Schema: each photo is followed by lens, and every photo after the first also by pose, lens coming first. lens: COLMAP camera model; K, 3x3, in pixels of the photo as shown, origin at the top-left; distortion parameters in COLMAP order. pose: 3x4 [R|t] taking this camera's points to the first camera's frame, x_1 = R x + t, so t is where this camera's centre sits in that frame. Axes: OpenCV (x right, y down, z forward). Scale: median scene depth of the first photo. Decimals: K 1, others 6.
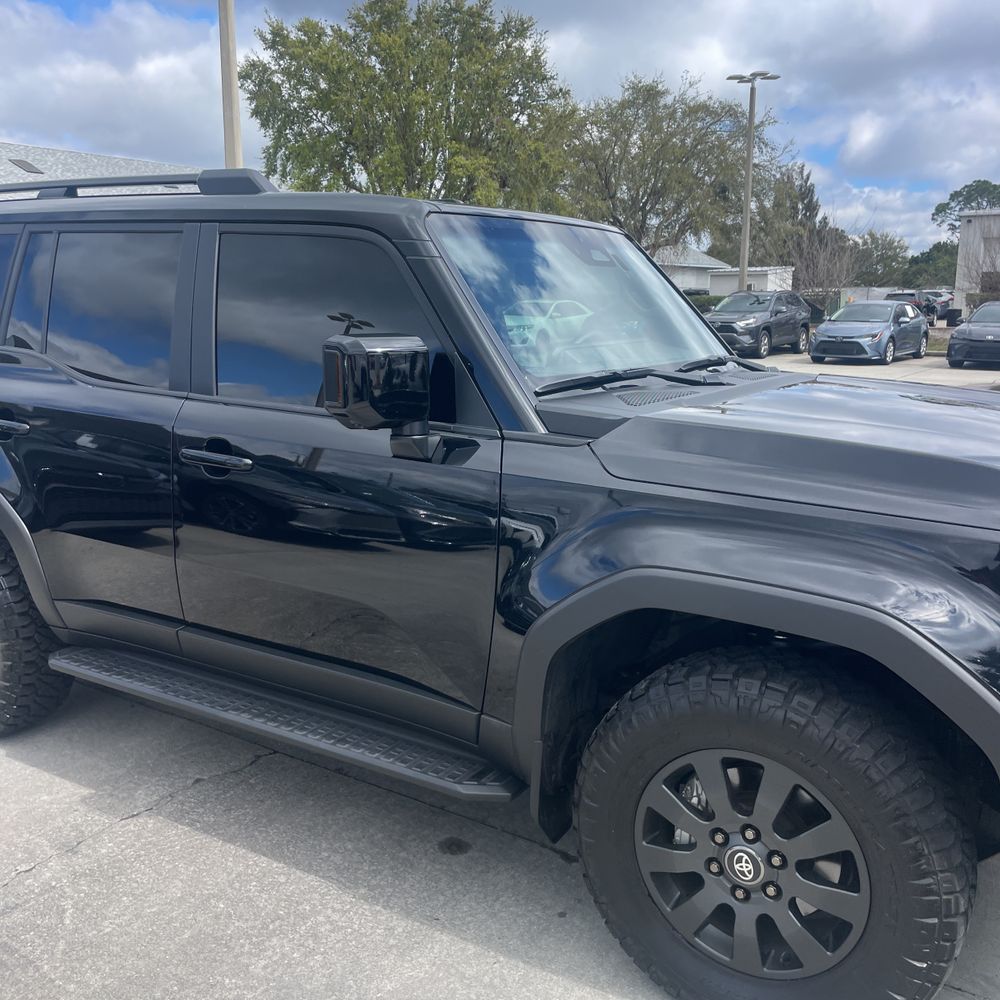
lens RADIAL K [[1015.8, 0, 500.0], [0, 1015.8, 500.0], [0, 0, 1]] dist [0.106269, -0.158999]
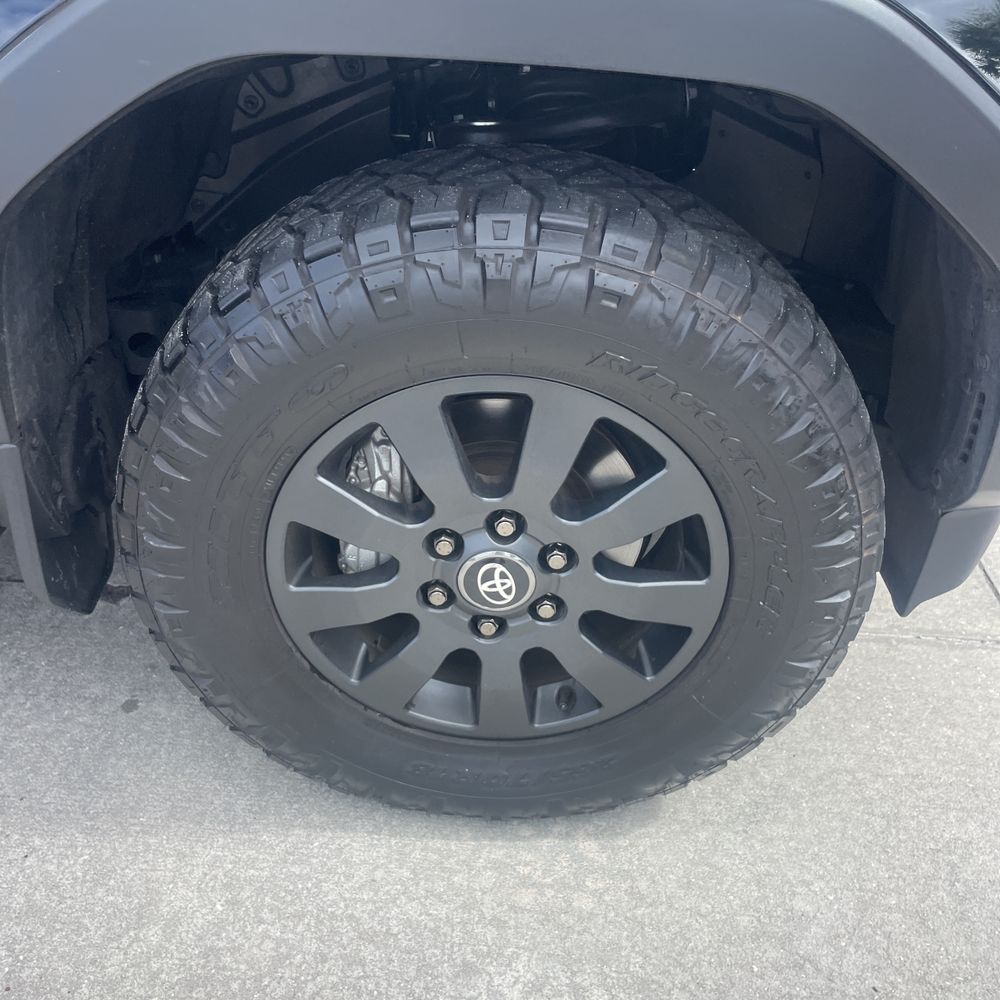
lens RADIAL K [[1015.1, 0, 497.4], [0, 1015.1, 486.1], [0, 0, 1]] dist [0.084987, -0.132420]
pose [[0.863294, -0.258656, 0.433382, 0.026874], [0.073261, 0.913818, 0.399461, 0.104933], [-0.499355, -0.313103, 0.807843, 0.599773]]
